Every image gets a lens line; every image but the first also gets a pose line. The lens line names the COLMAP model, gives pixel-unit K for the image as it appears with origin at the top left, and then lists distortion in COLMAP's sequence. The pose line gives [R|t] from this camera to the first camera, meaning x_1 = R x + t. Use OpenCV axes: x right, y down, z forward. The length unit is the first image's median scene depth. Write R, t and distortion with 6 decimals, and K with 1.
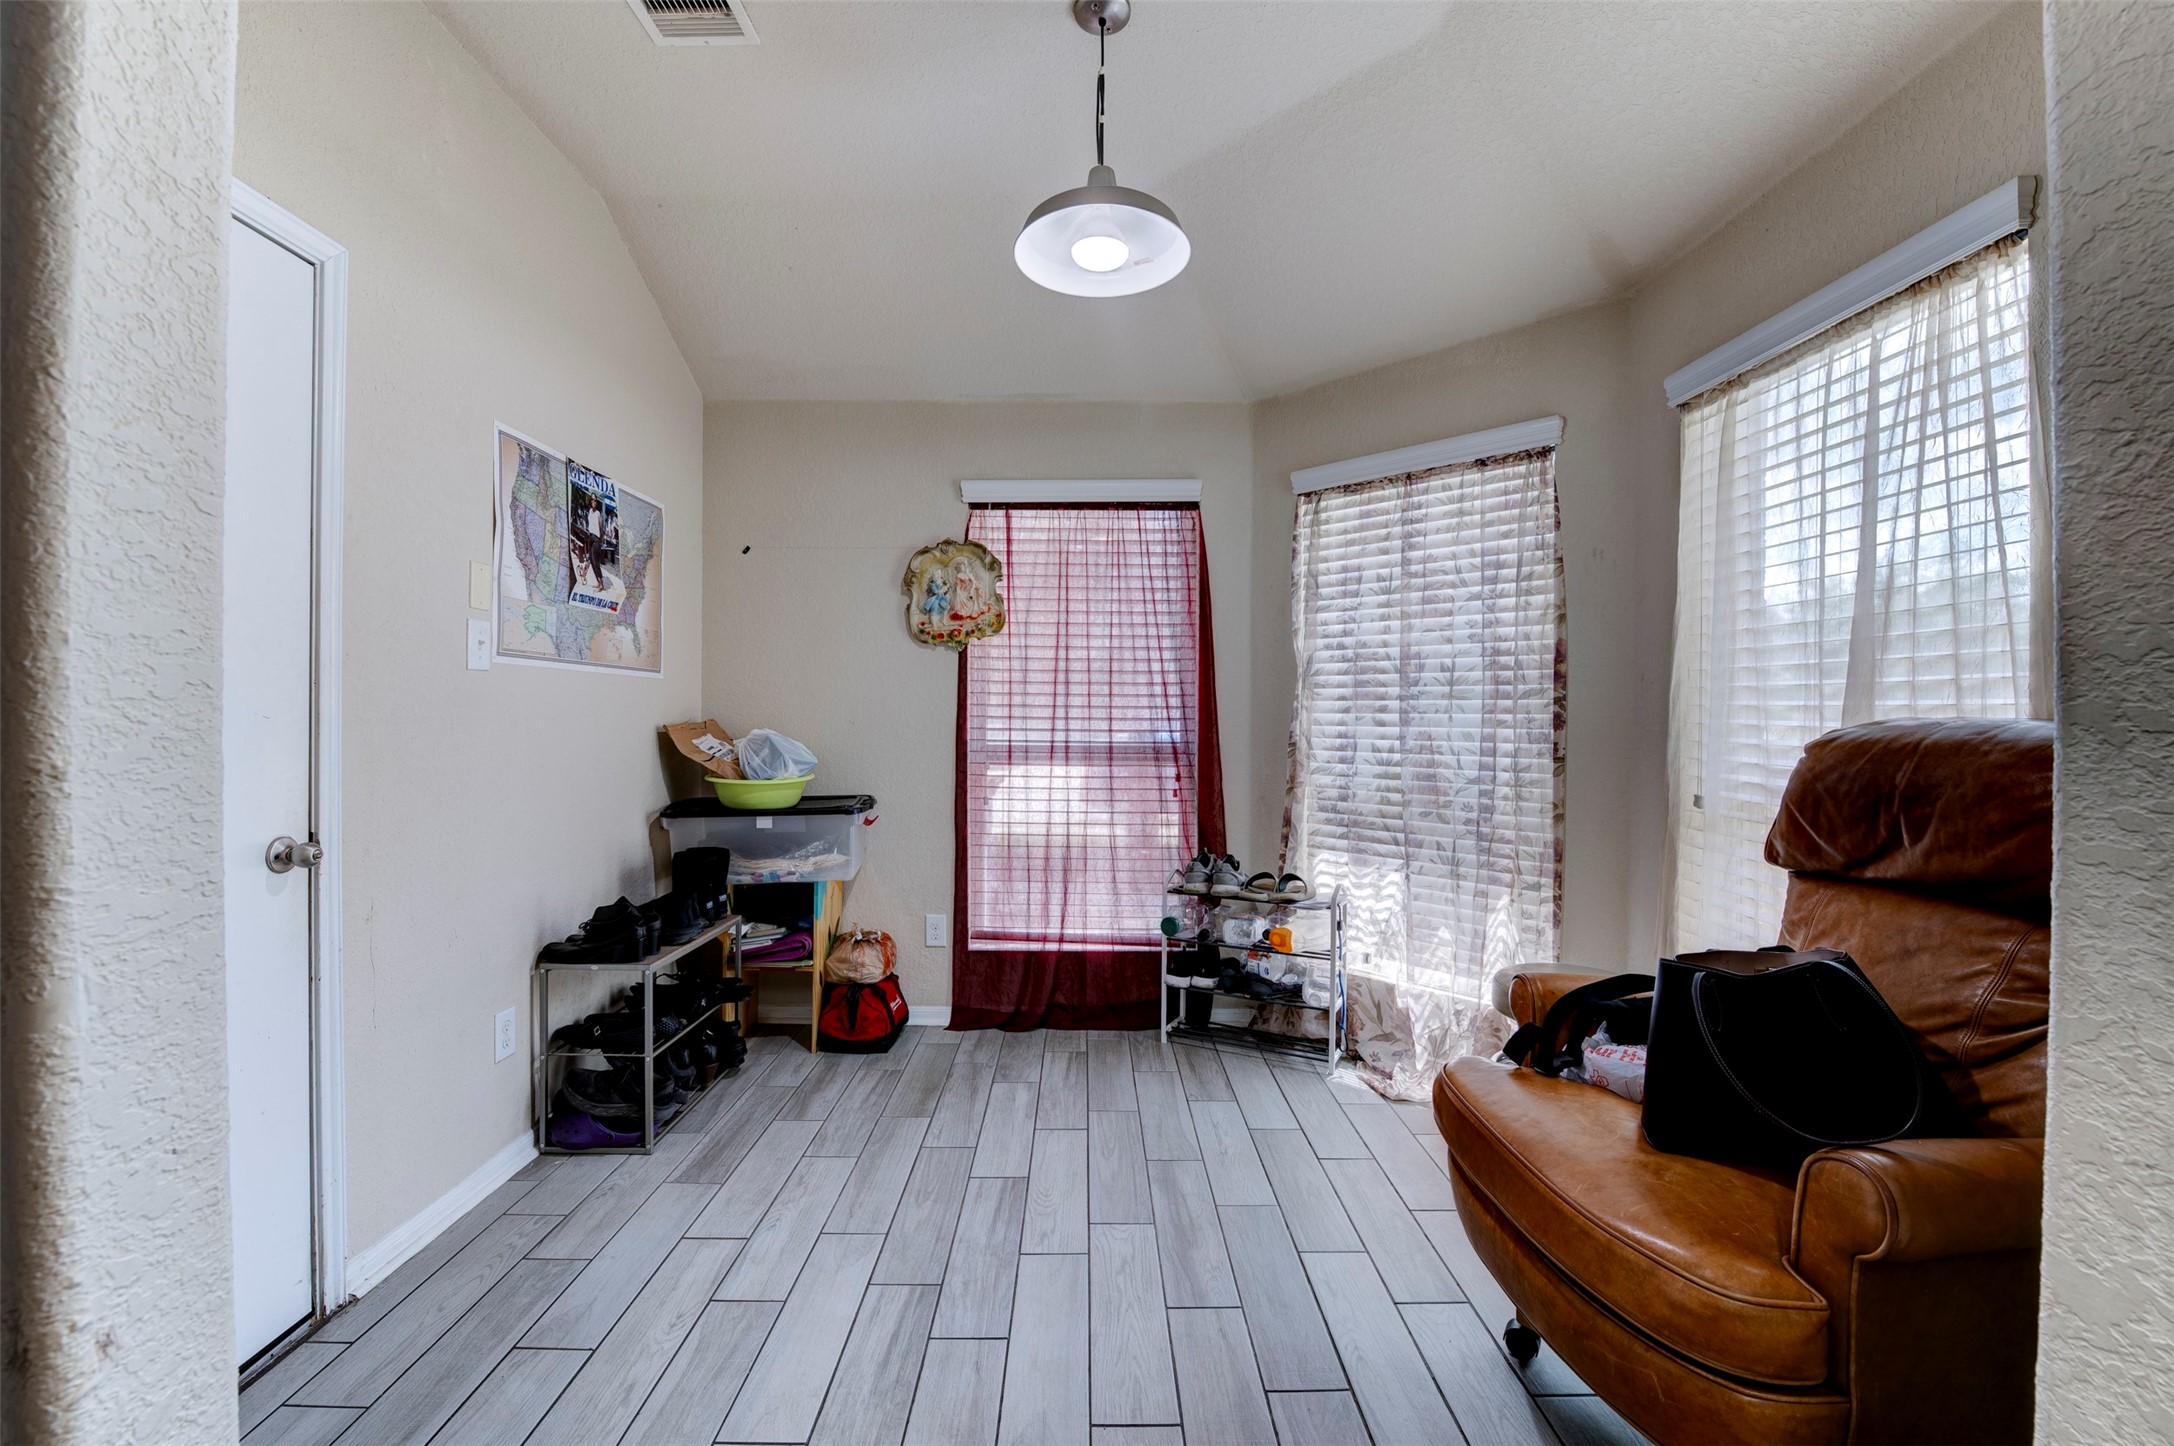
lens RADIAL K [[877.8, 0, 1093.9], [0, 877.8, 724.9], [0, 0, 1]] dist [-0.019293, -0.000619]
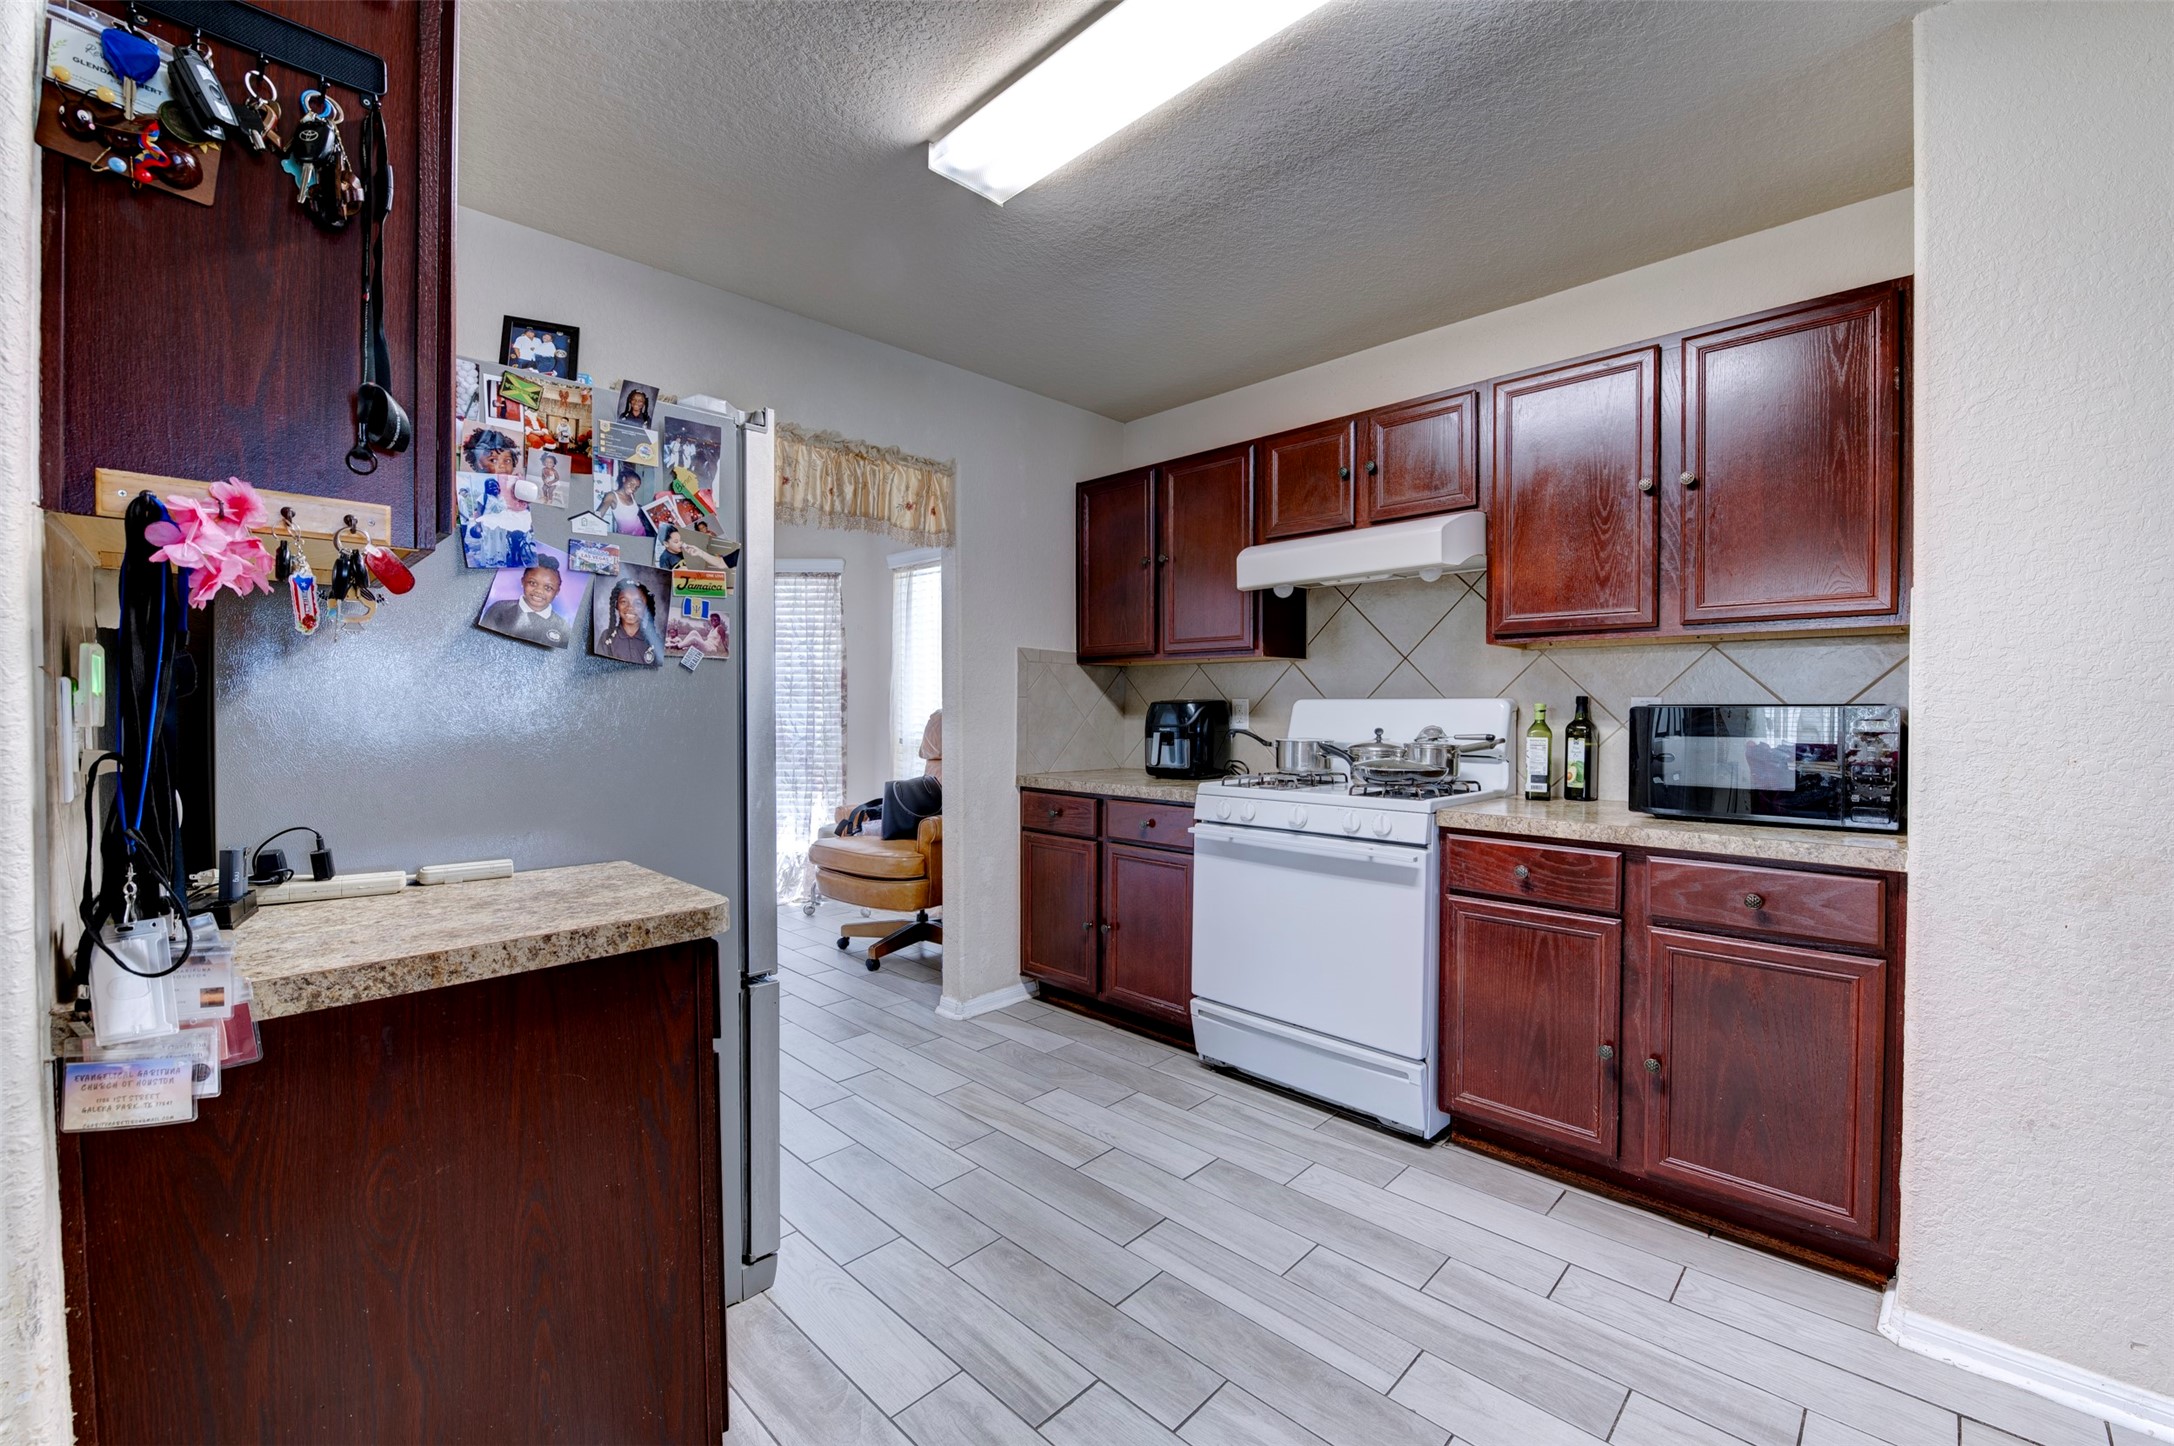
lens RADIAL K [[877.8, 0, 1079.0], [0, 877.8, 725.7], [0, 0, 1]] dist [-0.019293, -0.000619]
pose [[0.709758, -0.019856, 0.704166, -0.443355], [0.009900, 0.999785, 0.018213, 0.006066], [-0.704376, -0.005956, 0.709802, -0.717703]]
